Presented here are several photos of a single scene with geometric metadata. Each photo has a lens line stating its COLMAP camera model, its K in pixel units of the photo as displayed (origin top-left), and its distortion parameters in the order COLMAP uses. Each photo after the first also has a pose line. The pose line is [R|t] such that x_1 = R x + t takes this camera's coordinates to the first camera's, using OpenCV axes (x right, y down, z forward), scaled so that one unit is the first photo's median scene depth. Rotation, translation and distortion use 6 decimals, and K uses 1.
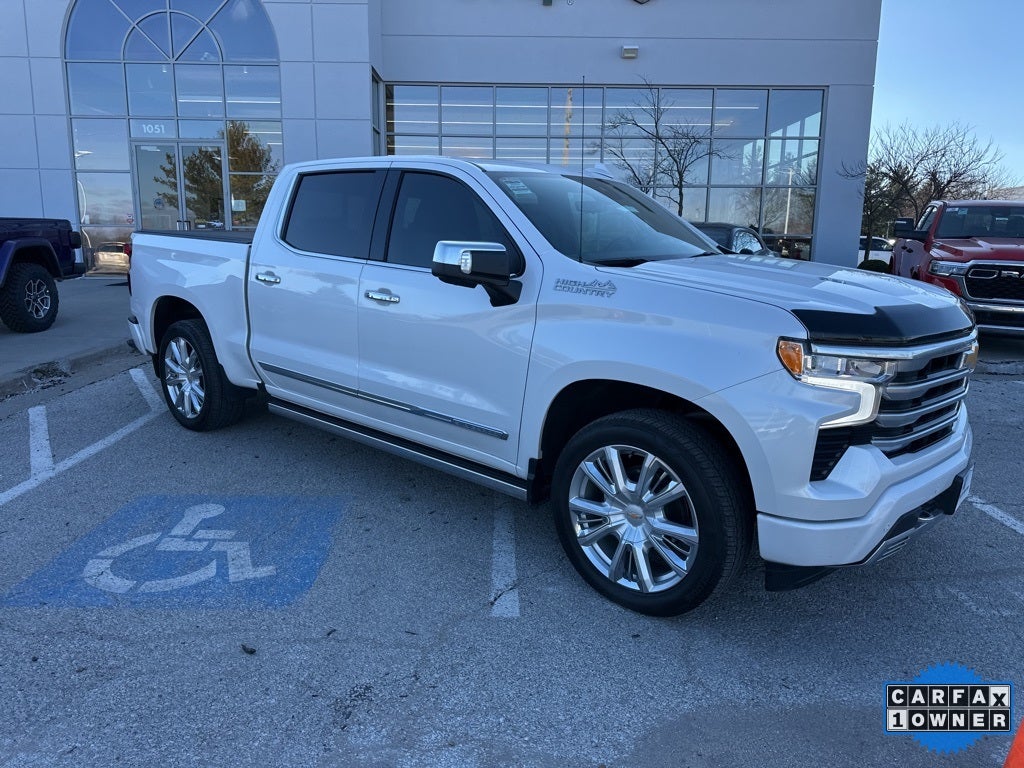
lens RADIAL K [[718.8, 0, 510.4], [0, 718.8, 384.1], [0, 0, 1]] dist [0.033985, -0.038469]
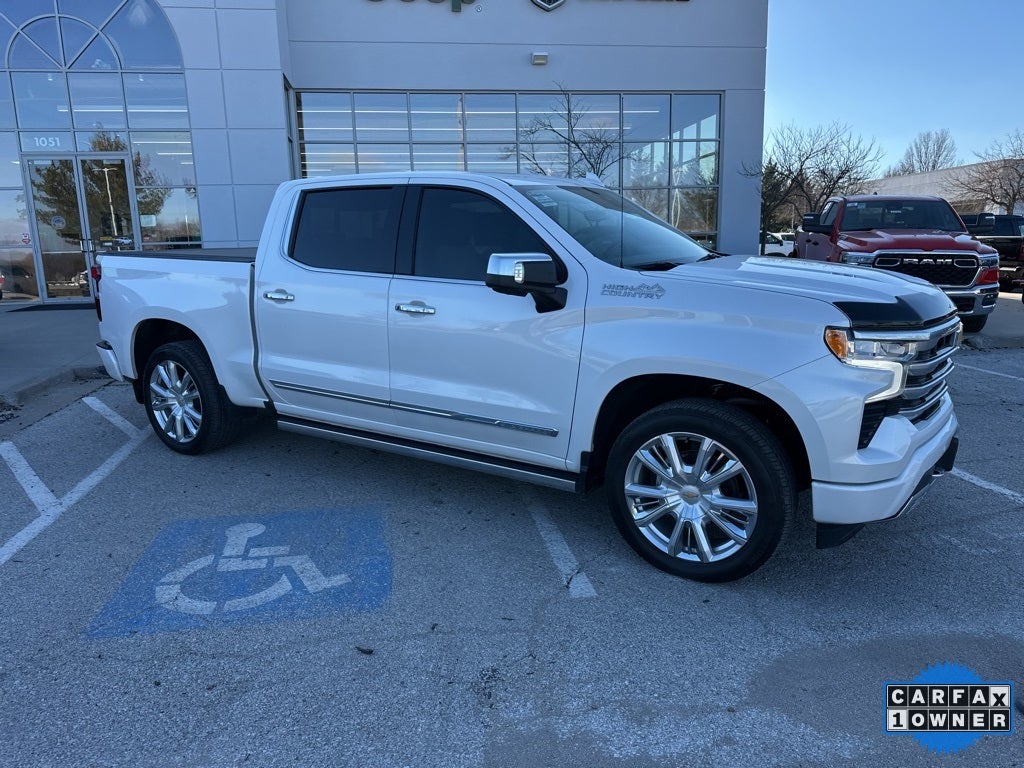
lens RADIAL K [[716.8, 0, 511.5], [0, 716.8, 397.4], [0, 0, 1]] dist [0.035647, -0.036149]
pose [[0.988287, -0.066009, 0.137589, -0.219161], [0.064148, 0.997779, 0.017926, -0.004260], [-0.138467, -0.008890, 0.990327, -0.051484]]
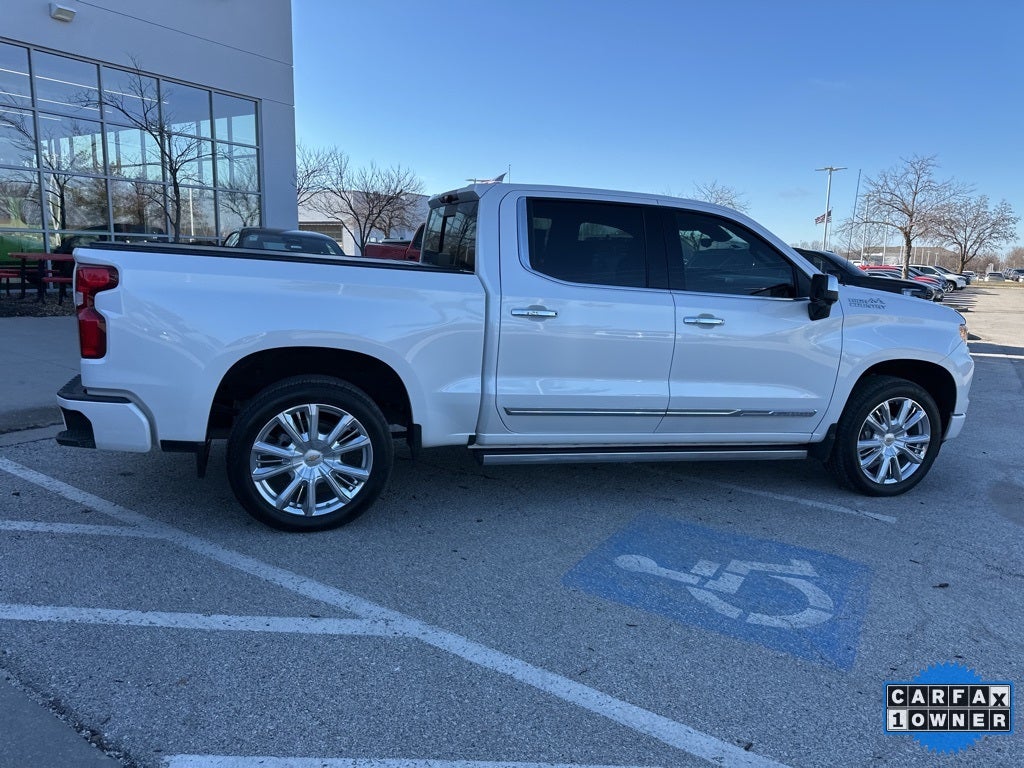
lens RADIAL K [[717.0, 0, 511.2], [0, 717.0, 386.3], [0, 0, 1]] dist [0.051933, -0.059219]
pose [[0.527693, -0.147221, 0.836580, -1.500360], [0.139479, 0.986516, 0.085627, -0.182669], [-0.837906, 0.071500, 0.541111, 0.737970]]
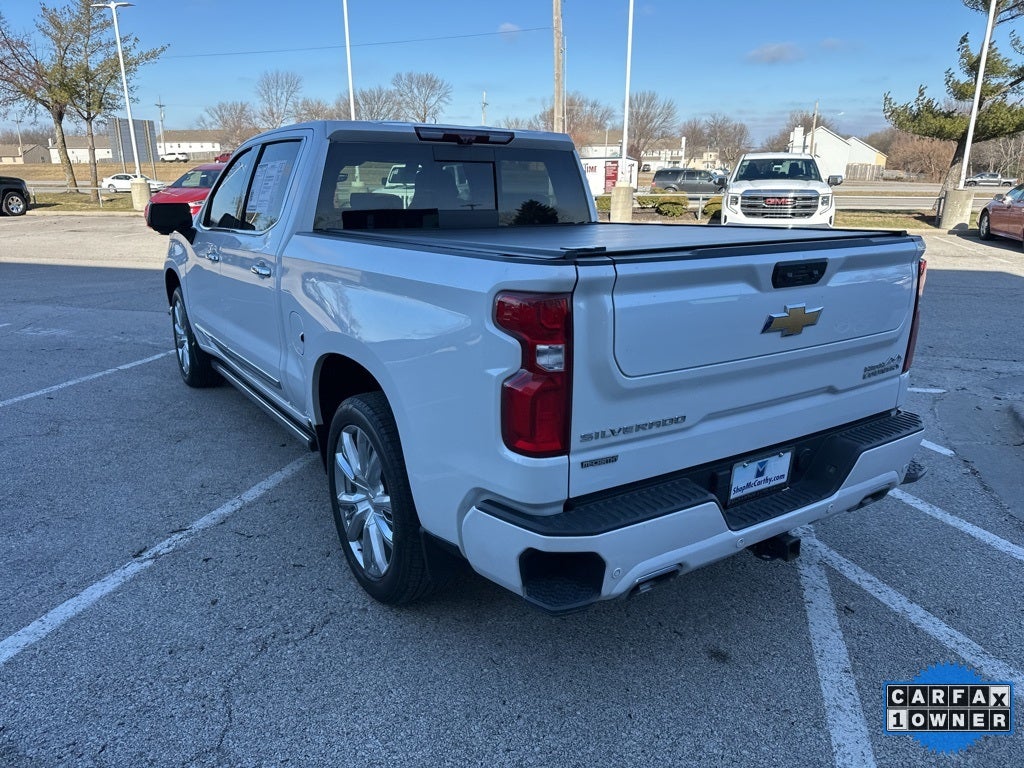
lens RADIAL K [[720.8, 0, 512.0], [0, 720.8, 381.2], [0, 0, 1]] dist [0.037128, -0.039995]
pose [[-0.961792, -0.088604, 0.259046, -0.717423], [0.038893, 0.892369, 0.449628, -0.617567], [-0.271003, 0.442524, -0.854828, 2.707636]]
